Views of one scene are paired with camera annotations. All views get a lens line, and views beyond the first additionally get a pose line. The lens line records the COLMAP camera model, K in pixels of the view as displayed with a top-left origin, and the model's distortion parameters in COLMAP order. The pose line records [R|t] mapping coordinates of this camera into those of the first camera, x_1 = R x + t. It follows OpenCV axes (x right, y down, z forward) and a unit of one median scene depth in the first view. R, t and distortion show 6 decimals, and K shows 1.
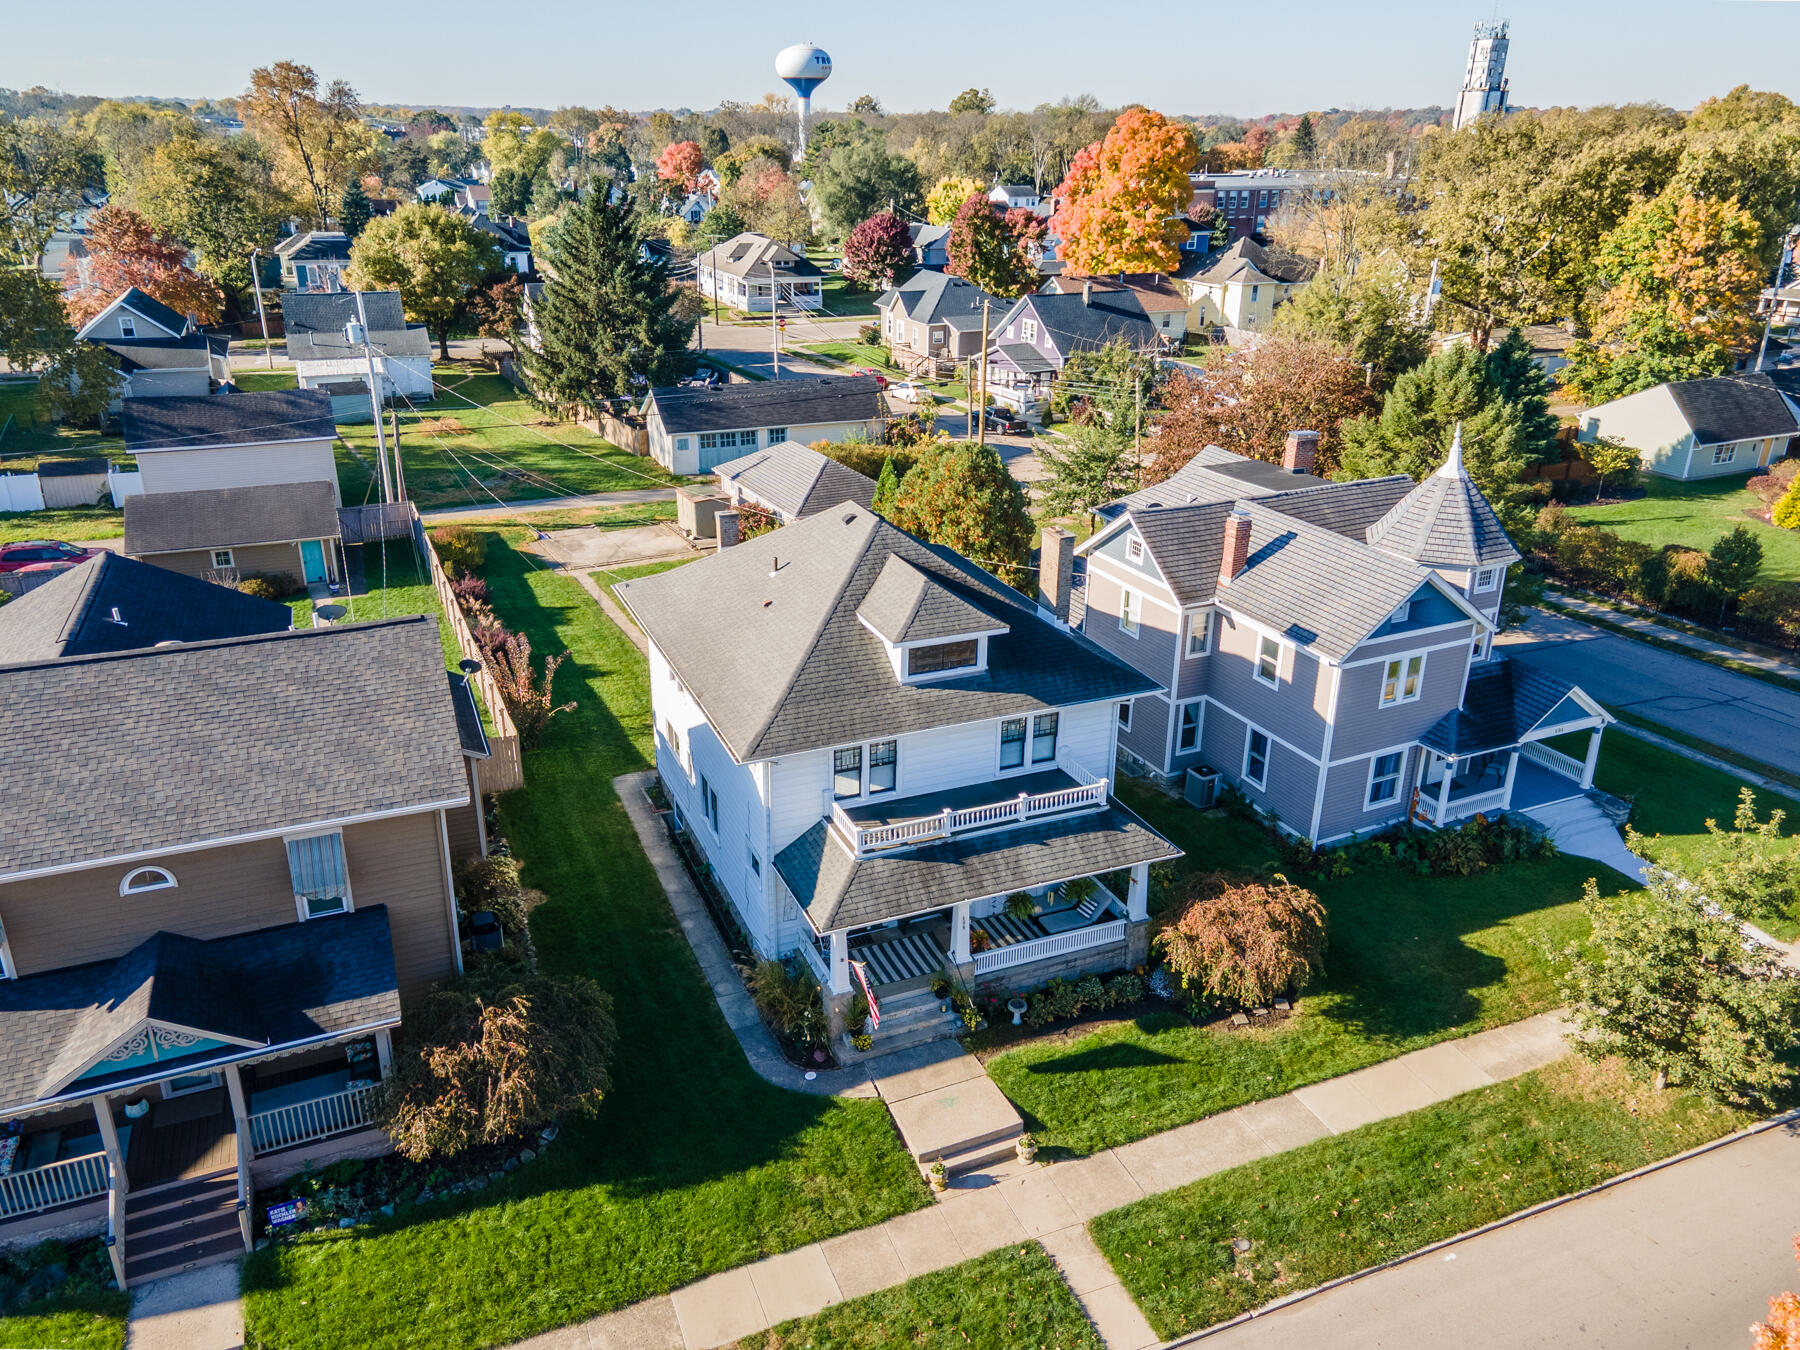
lens RADIAL K [[1333.2, 0, 900.0], [0, 1333.2, 675.0], [0, 0, 1]] dist [-0.001554, 0.072952]
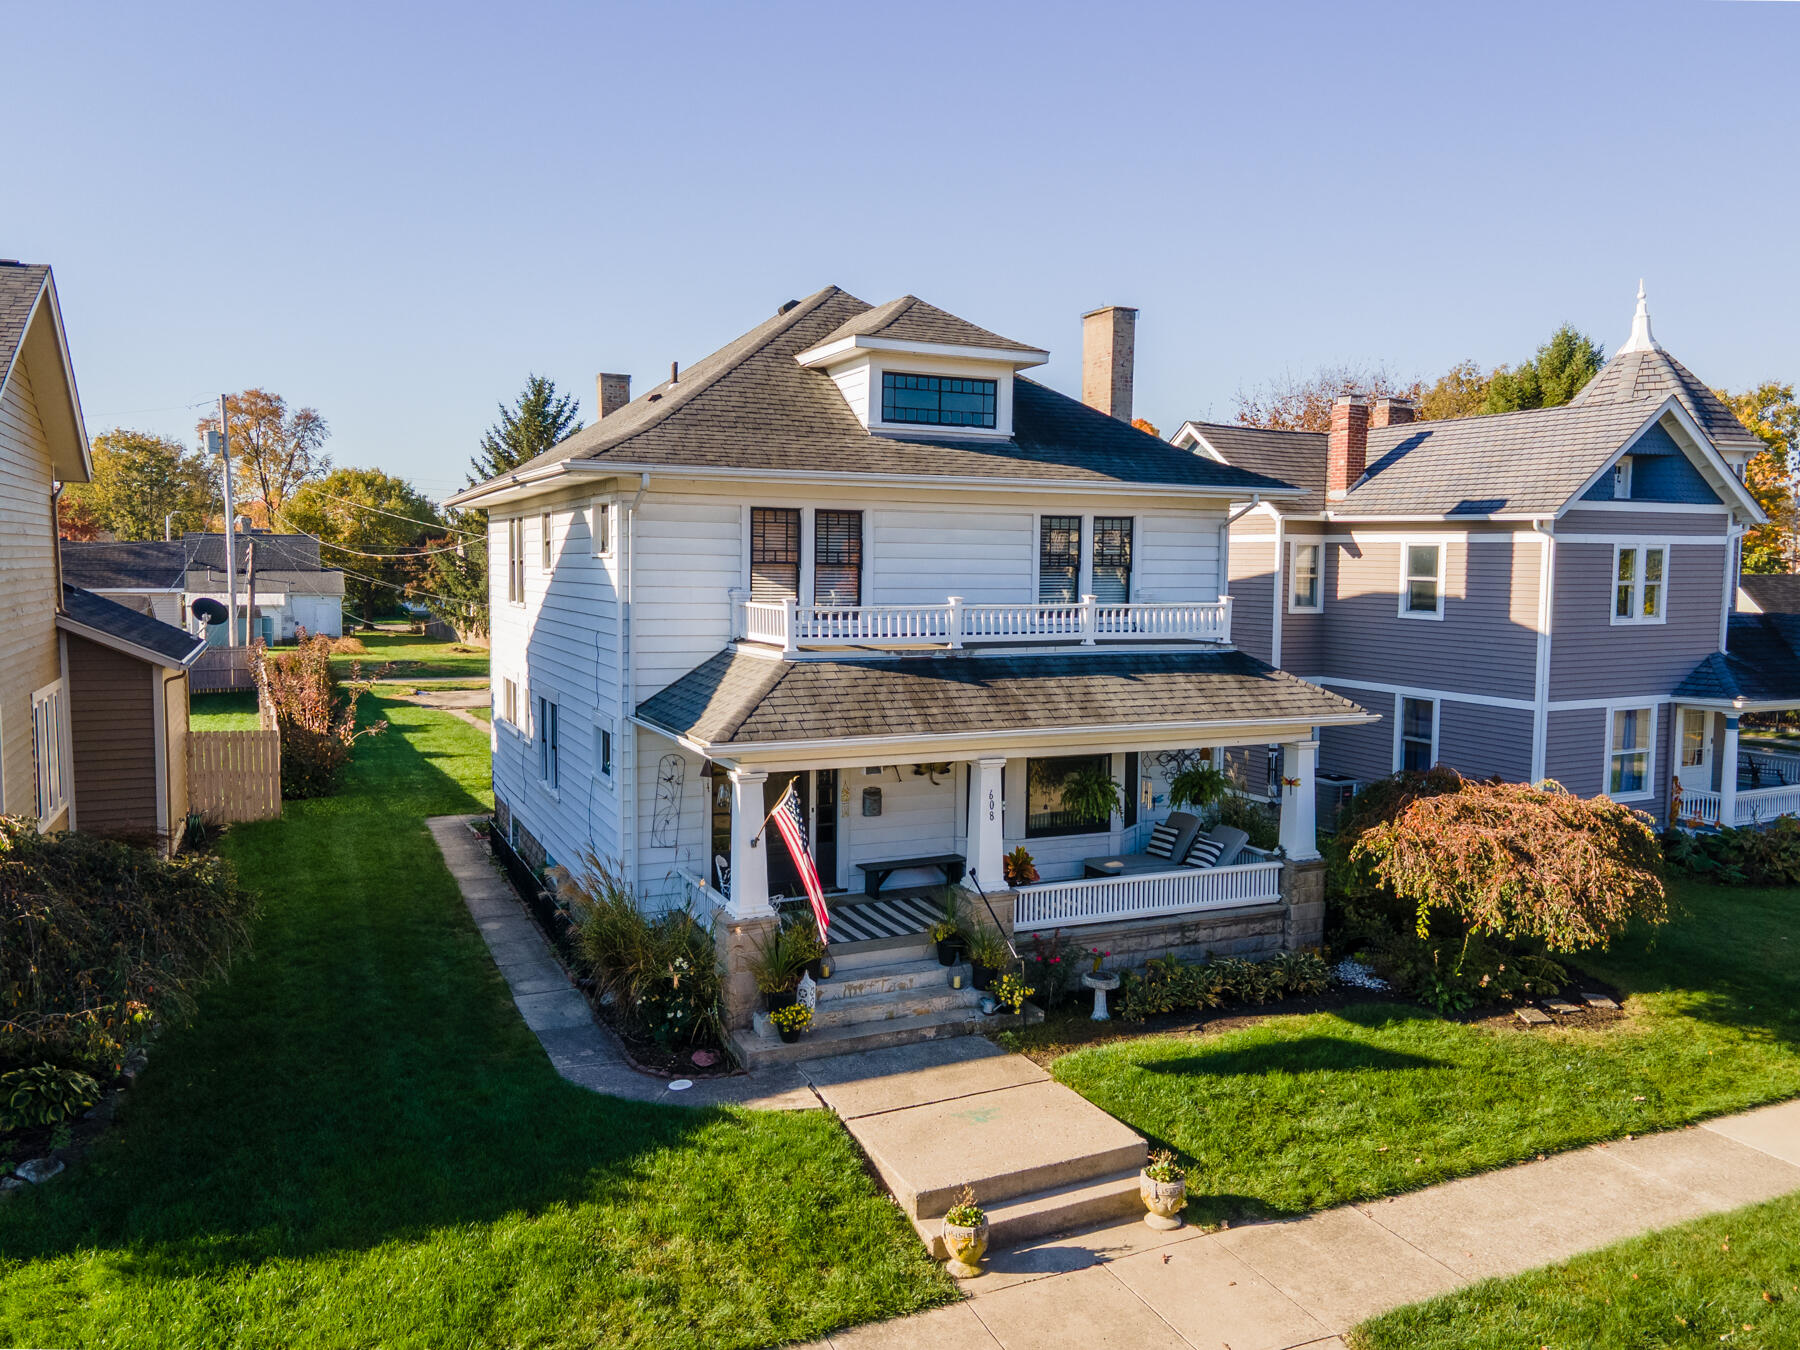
lens RADIAL K [[1333.2, 0, 900.0], [0, 1333.2, 675.0], [0, 0, 1]] dist [-0.001554, 0.072952]
pose [[0.999659, -0.002555, 0.025984, -0.001543], [0.010455, 0.951097, -0.308716, 0.300085], [-0.023925, 0.308883, 0.950799, 0.492064]]
